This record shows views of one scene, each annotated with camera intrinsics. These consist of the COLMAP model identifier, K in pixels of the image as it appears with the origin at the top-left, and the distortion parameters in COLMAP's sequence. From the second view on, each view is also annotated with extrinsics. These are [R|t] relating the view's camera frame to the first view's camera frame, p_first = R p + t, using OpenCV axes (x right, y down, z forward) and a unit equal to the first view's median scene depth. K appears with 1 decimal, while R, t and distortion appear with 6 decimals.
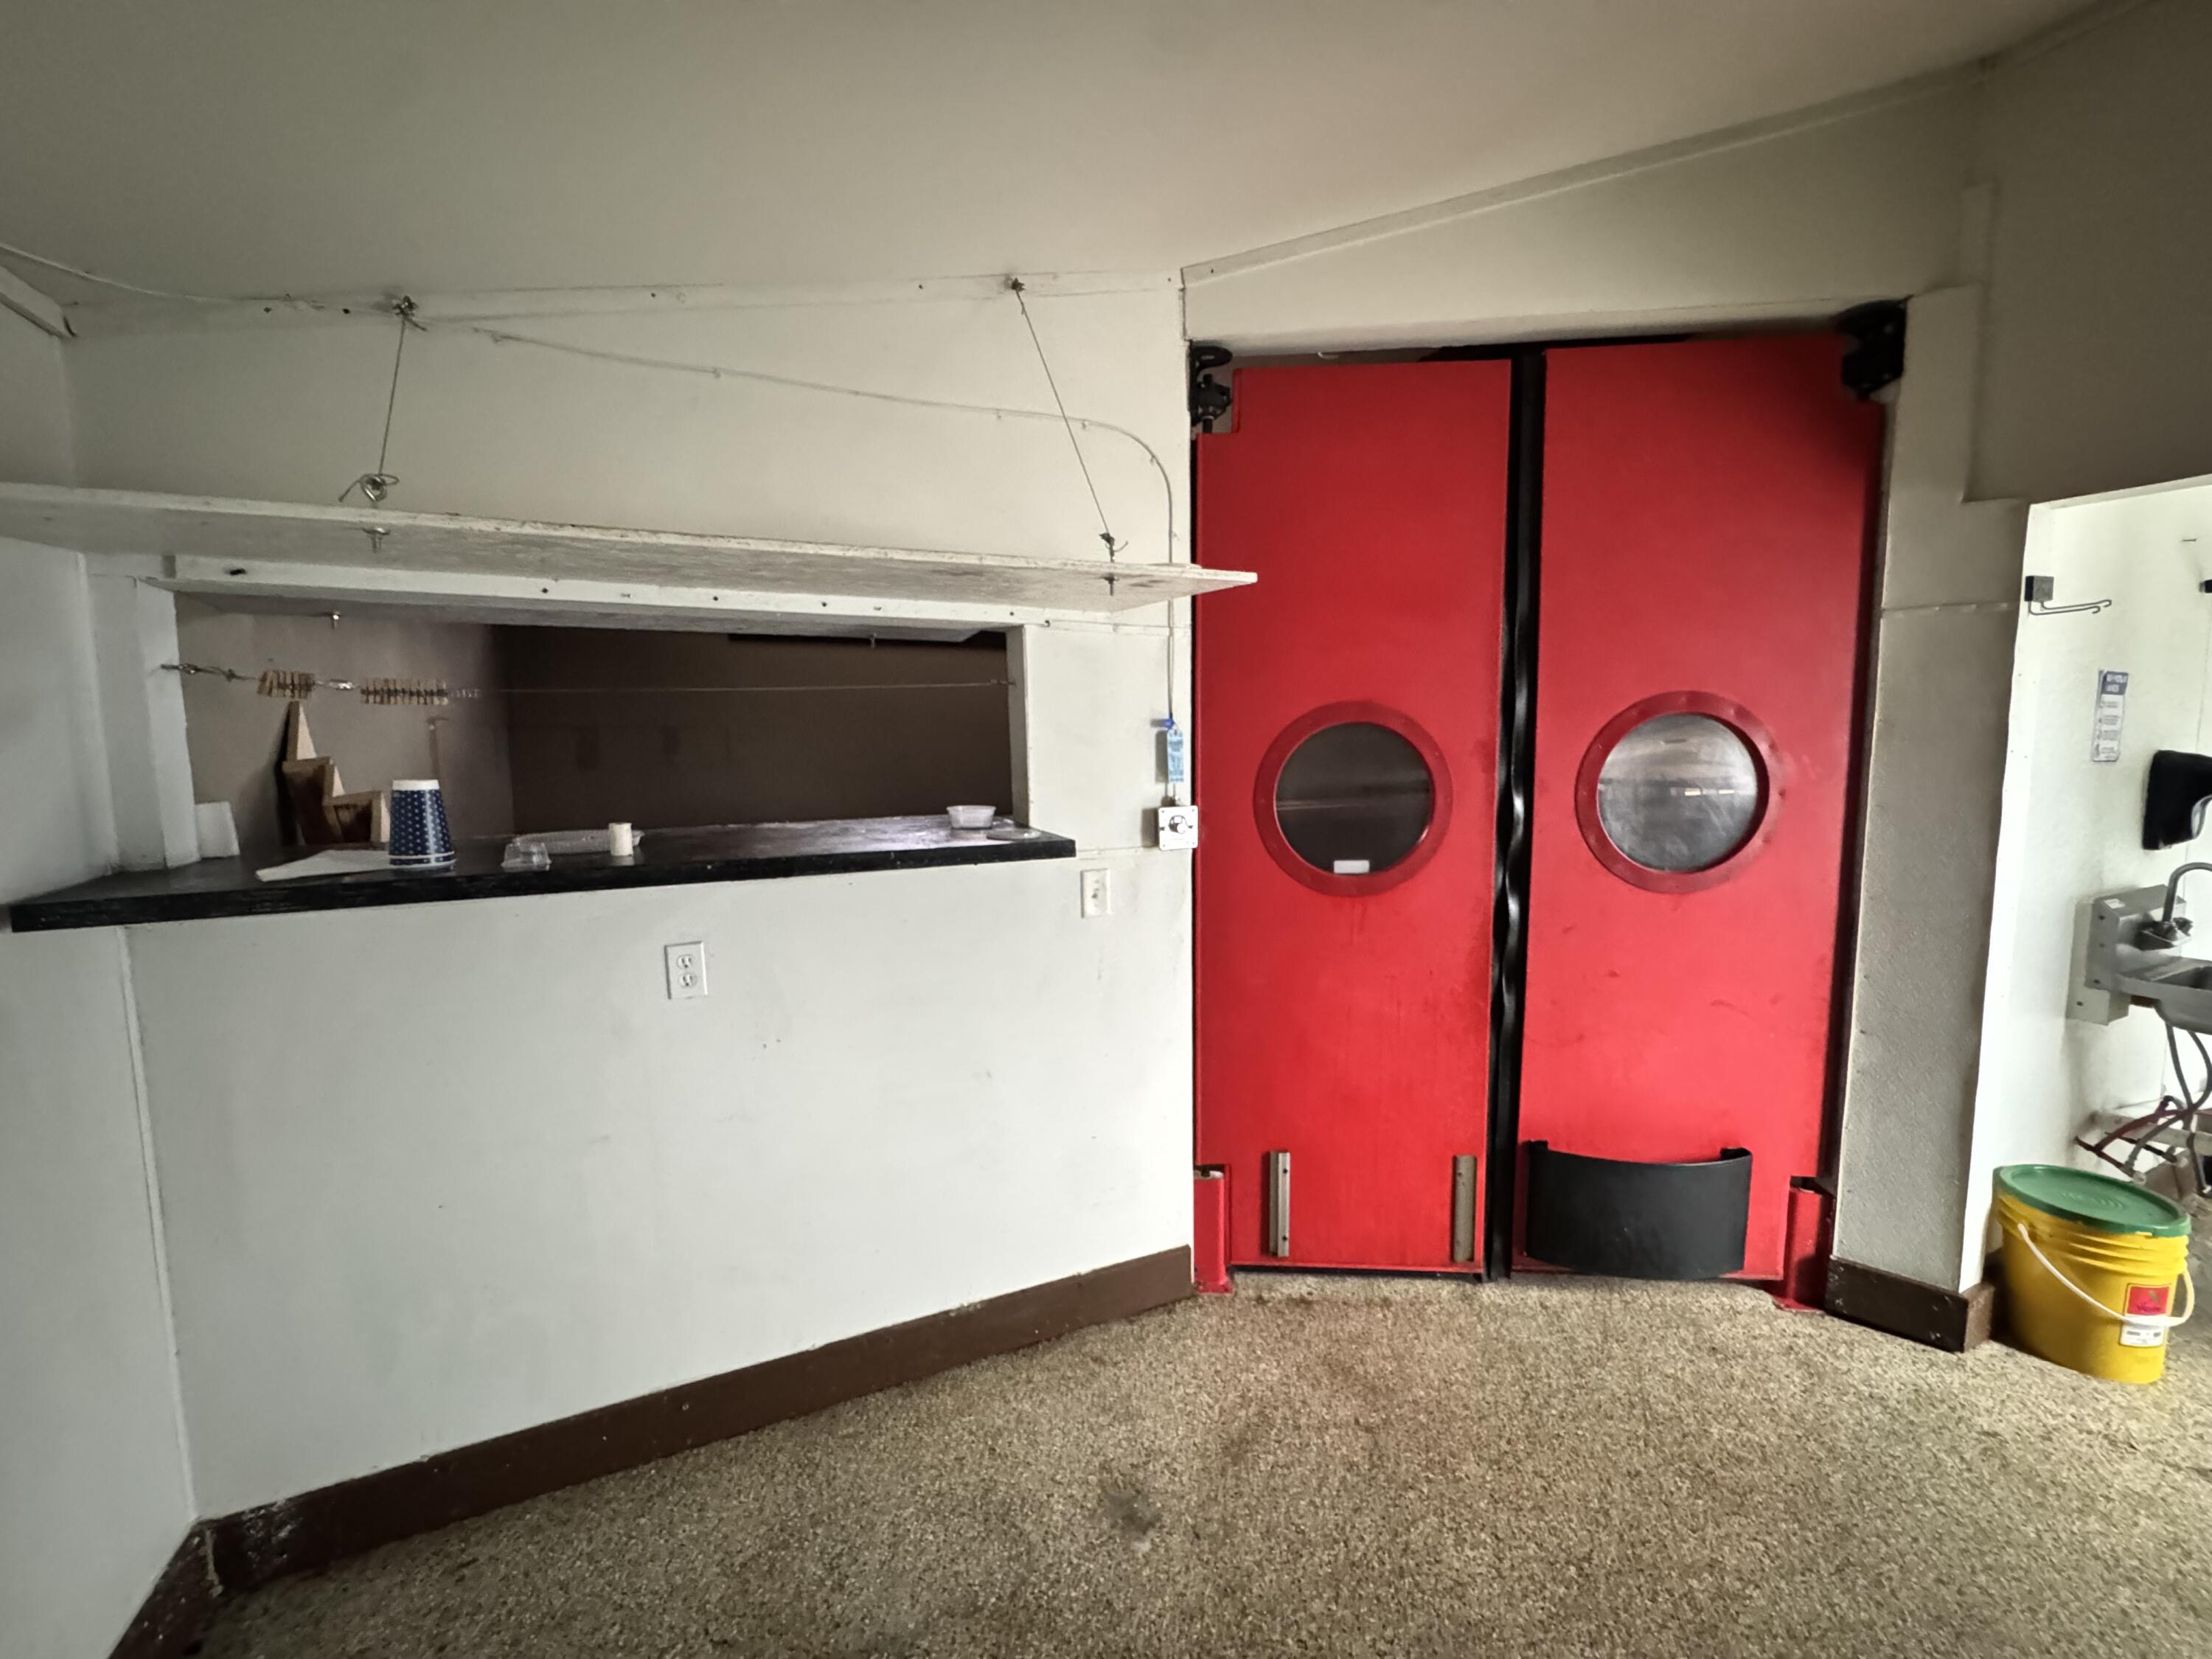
lens RADIAL K [[887.2, 0, 1099.3], [0, 887.2, 825.7], [0, 0, 1]] dist [0.001910, -0.000194]
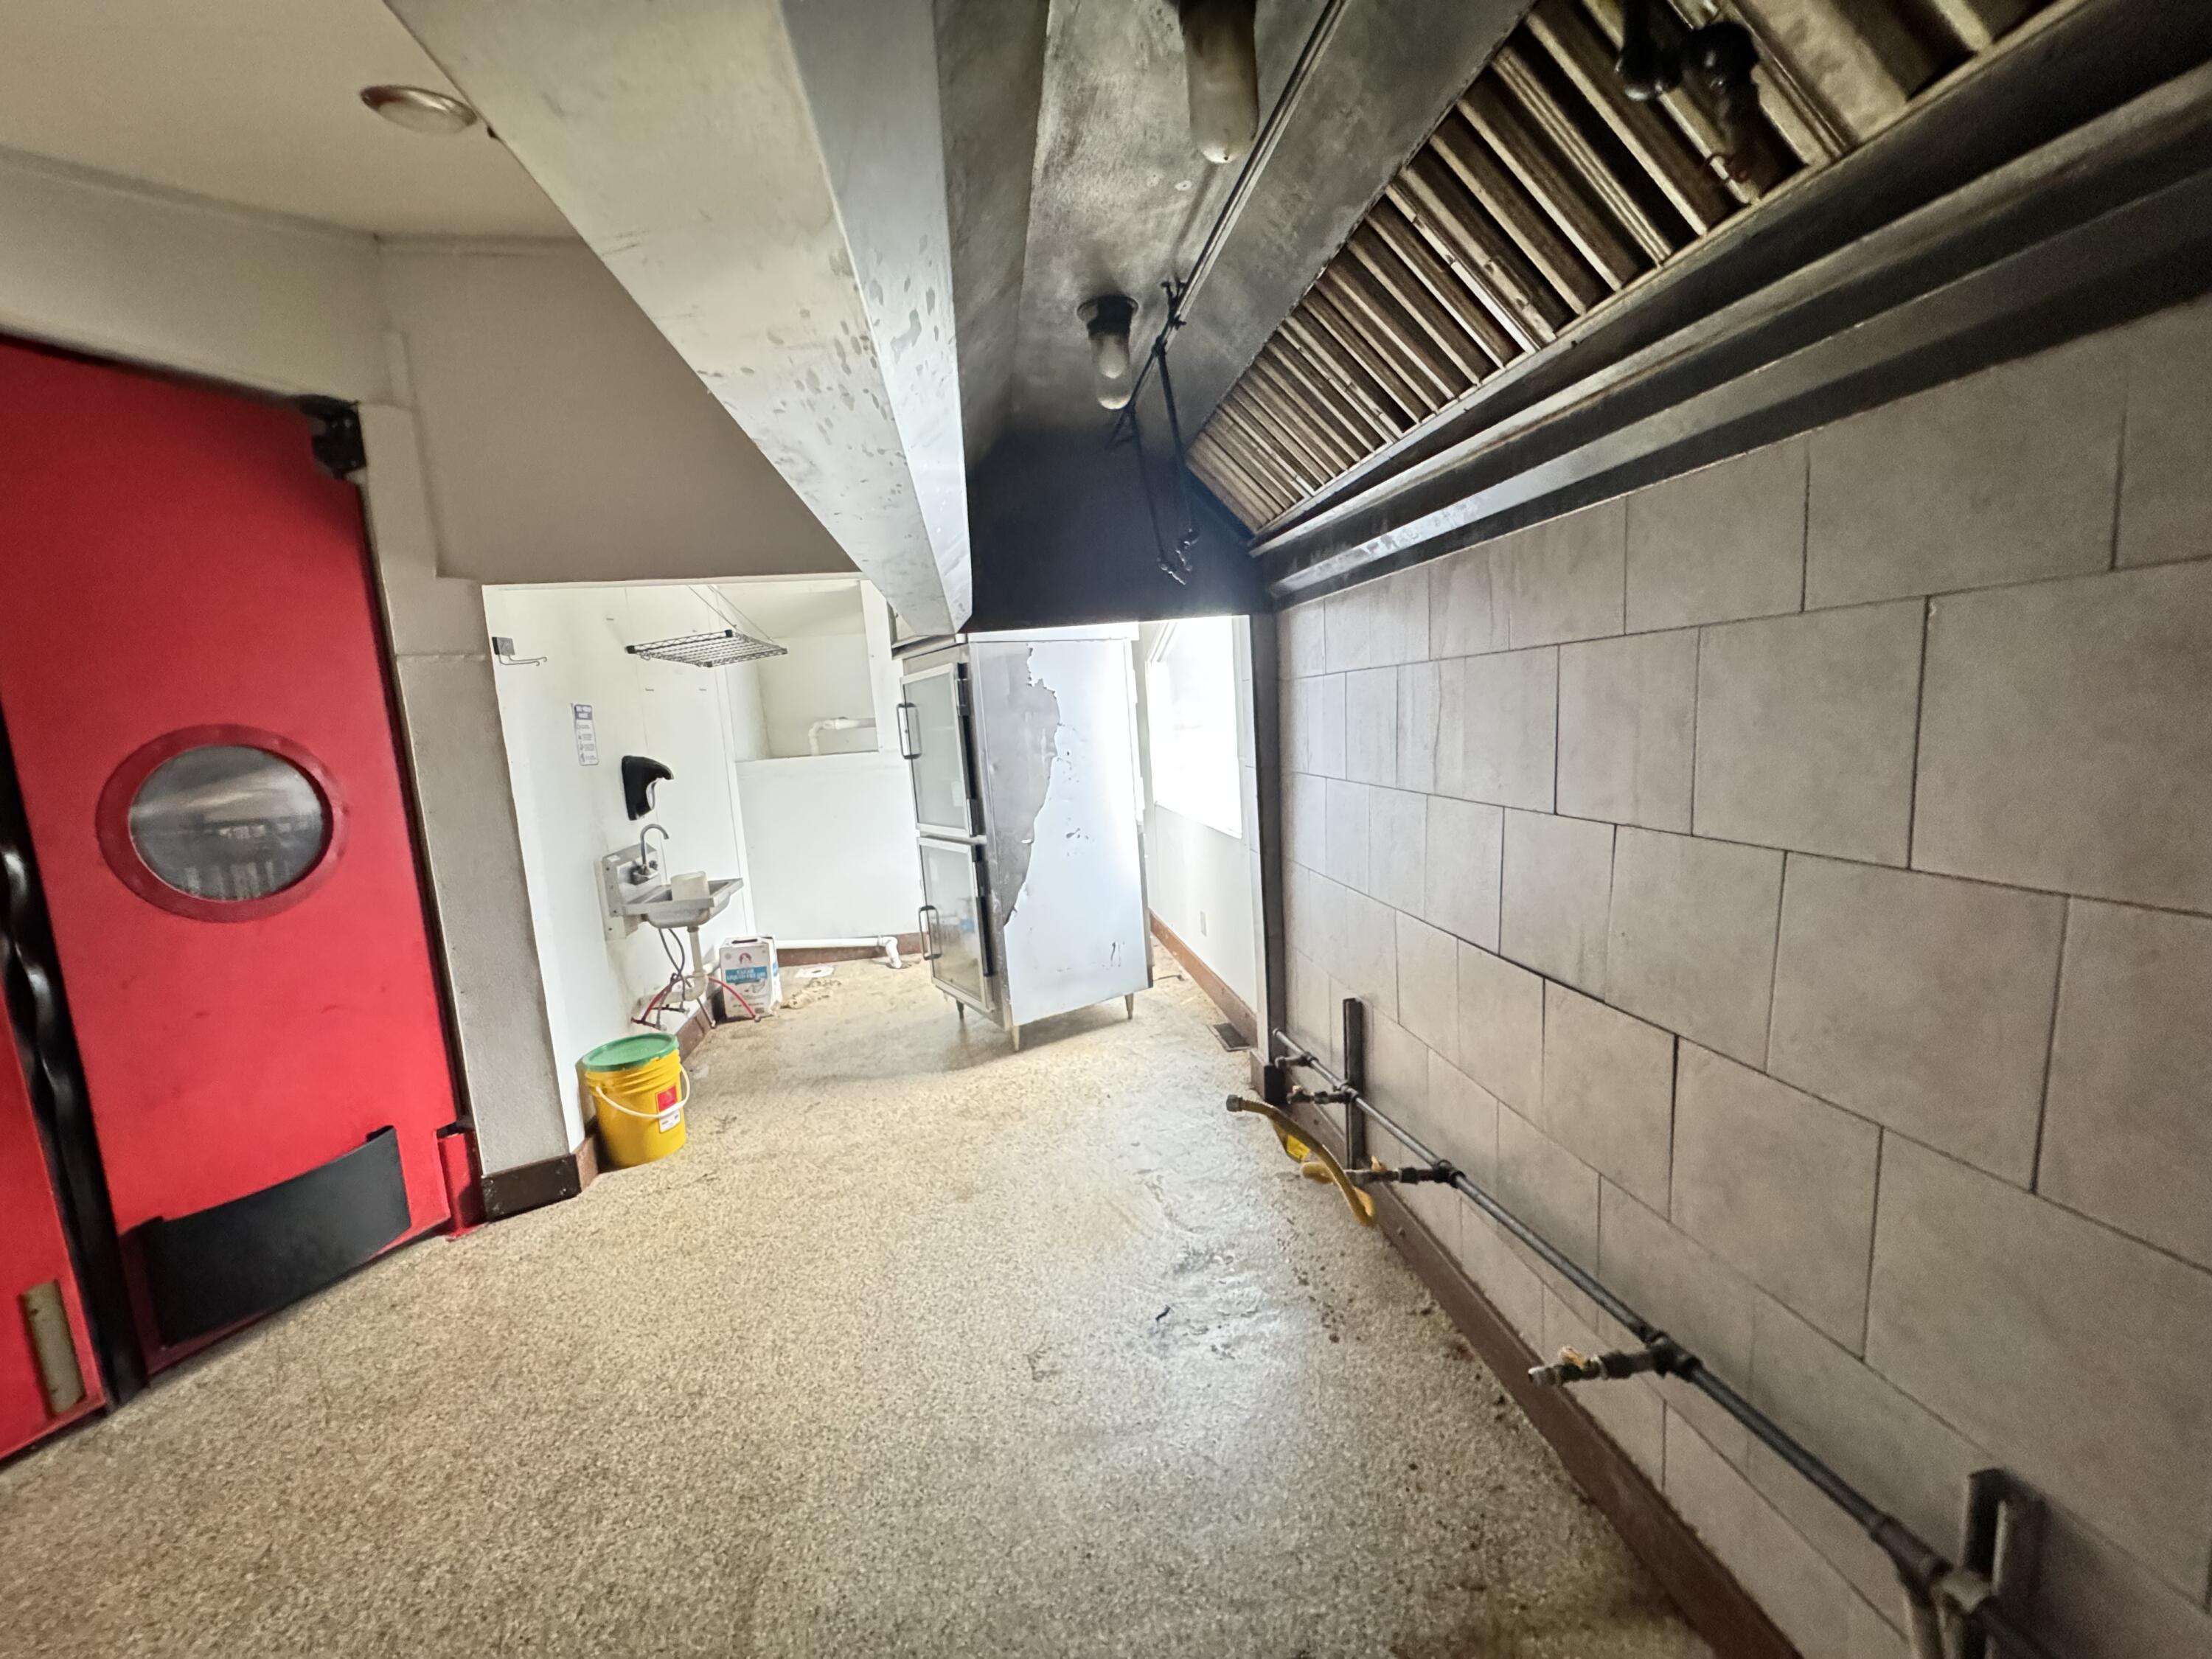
lens RADIAL K [[887.2, 0, 1099.3], [0, 887.2, 825.7], [0, 0, 1]] dist [0.001910, -0.000194]
pose [[0.294712, -0.132083, 0.946414, -0.026757], [0.163652, 0.982746, 0.086192, 0.040821], [-0.941468, 0.129480, 0.311243, -0.257811]]
